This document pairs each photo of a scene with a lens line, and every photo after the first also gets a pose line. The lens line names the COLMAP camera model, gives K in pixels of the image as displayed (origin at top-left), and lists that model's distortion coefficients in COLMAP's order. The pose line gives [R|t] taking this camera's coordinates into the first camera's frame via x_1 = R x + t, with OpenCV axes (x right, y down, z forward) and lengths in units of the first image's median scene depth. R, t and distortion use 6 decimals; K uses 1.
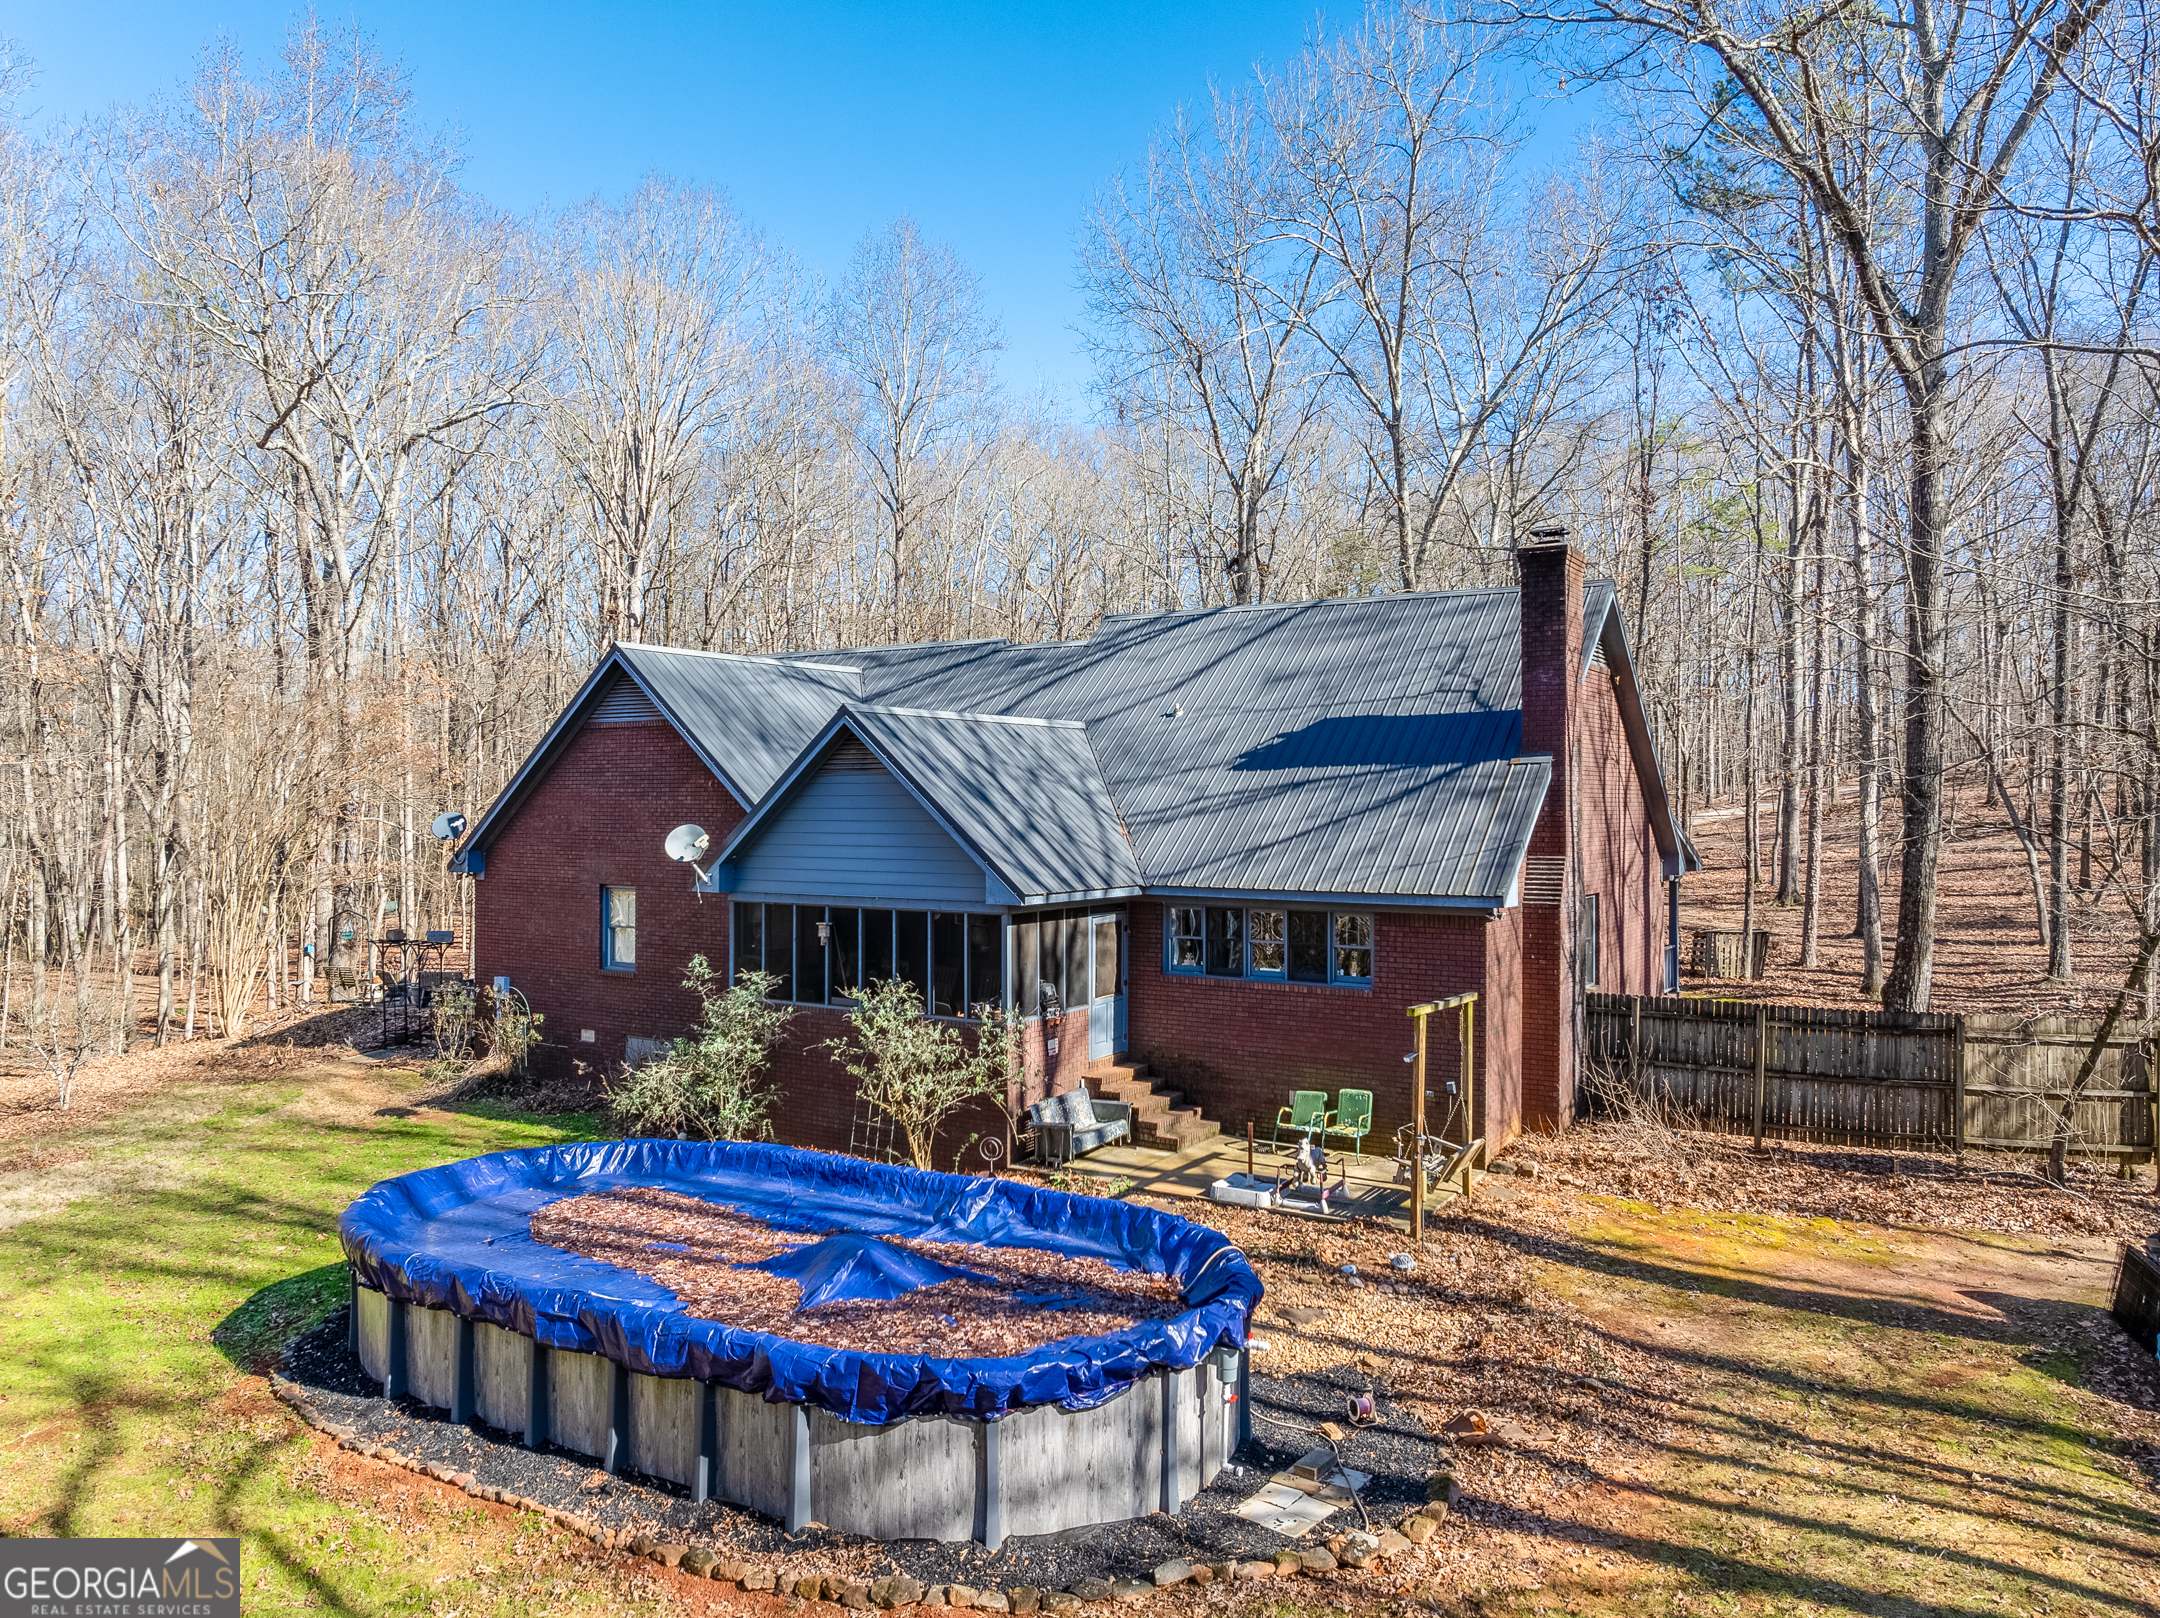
lens RADIAL K [[1517.9, 0, 1080.0], [0, 1517.9, 809.0], [0, 0, 1]] dist [-0.071454, 0.052858]
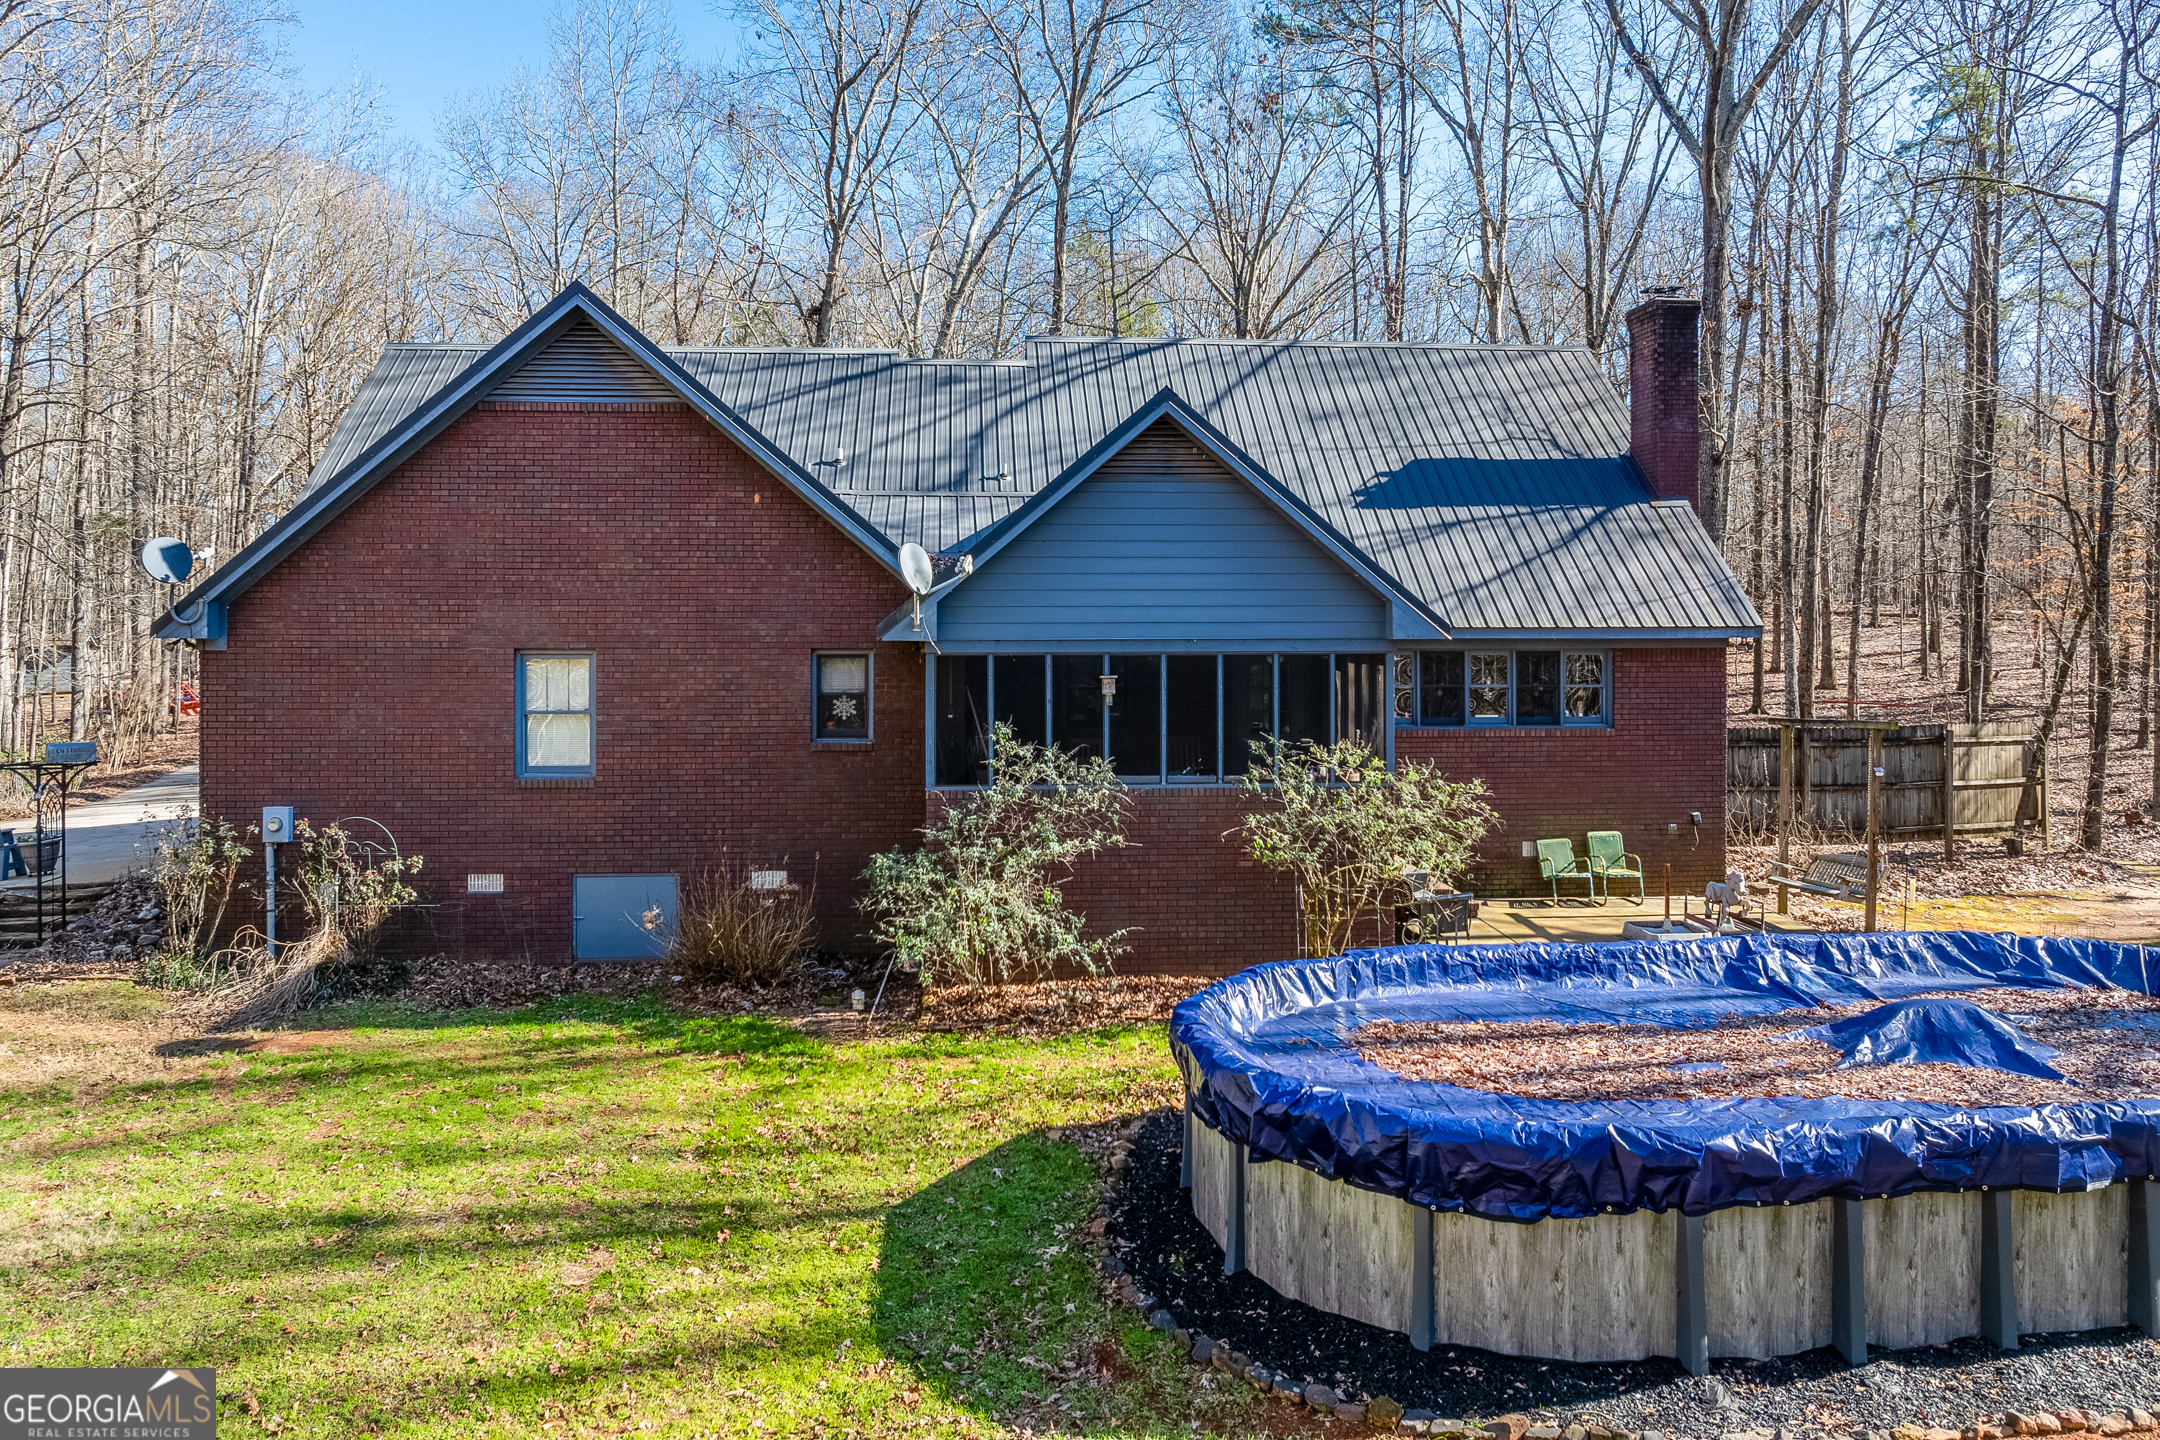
lens RADIAL K [[1501.4, 0, 1088.7], [0, 1501.4, 635.3], [0, 0, 1]] dist [-0.003586, -0.001745]
pose [[0.788984, -0.003636, 0.614403, -0.657292], [0.002161, 0.999993, 0.003143, 0.053836], [-0.614410, -0.001152, 0.788986, 0.420416]]
